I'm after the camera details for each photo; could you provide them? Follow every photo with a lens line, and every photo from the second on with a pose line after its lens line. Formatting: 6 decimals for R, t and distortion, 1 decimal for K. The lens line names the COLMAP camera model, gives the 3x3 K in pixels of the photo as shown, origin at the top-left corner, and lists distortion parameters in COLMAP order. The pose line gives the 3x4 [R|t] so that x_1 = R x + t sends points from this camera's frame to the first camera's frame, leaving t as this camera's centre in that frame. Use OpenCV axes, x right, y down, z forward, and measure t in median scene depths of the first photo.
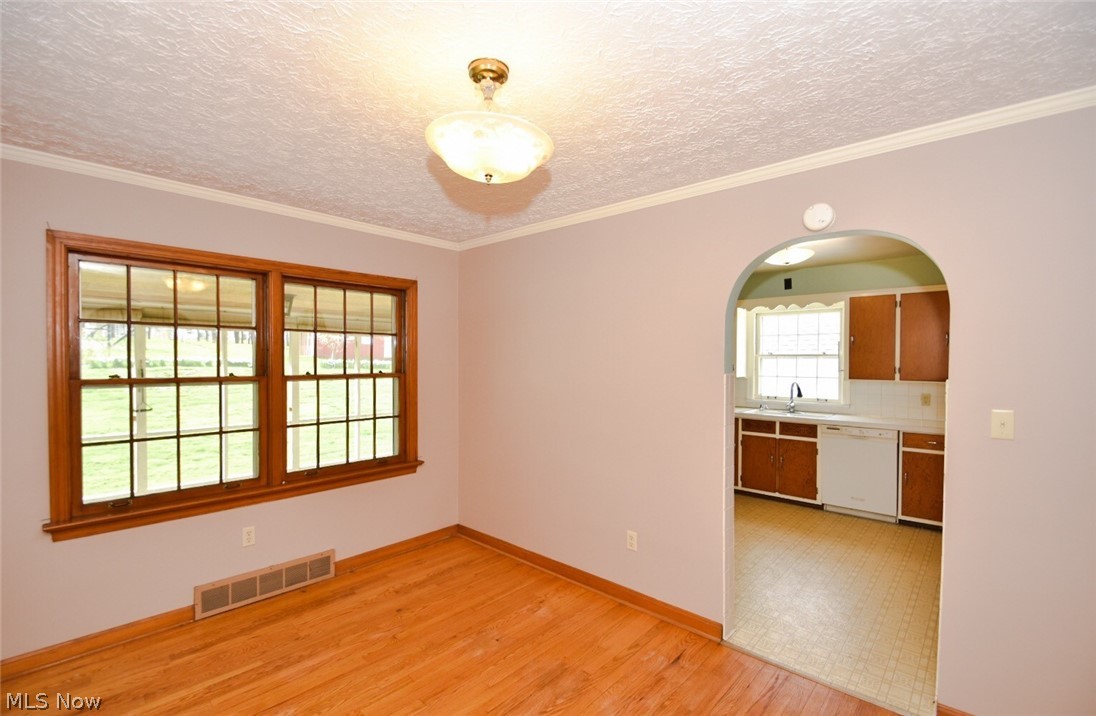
lens RADIAL K [[484.6, 0, 555.3], [0, 484.6, 359.9], [0, 0, 1]] dist [-0.000434, -0.007507]
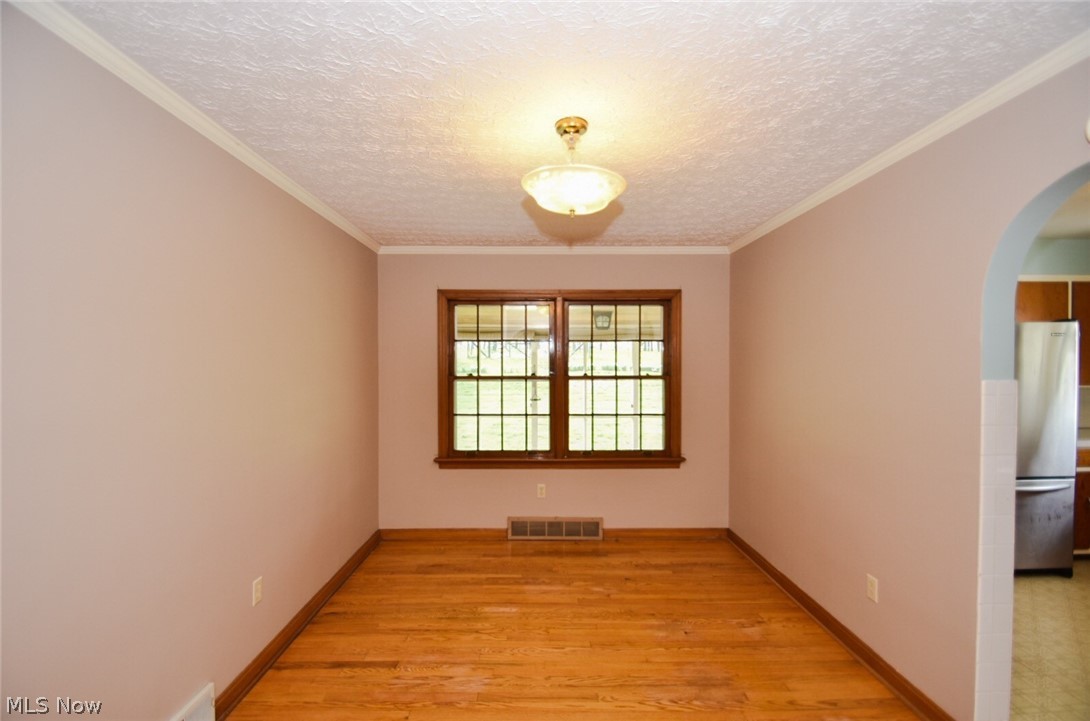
lens RADIAL K [[478.5, 0, 533.2], [0, 478.5, 365.5], [0, 0, 1]] dist [0.005432, -0.010168]
pose [[0.674933, -0.002502, -0.737875, 0.363013], [0.004420, 0.999990, 0.000652, 0.003281], [0.737866, -0.003702, 0.674937, 0.058458]]
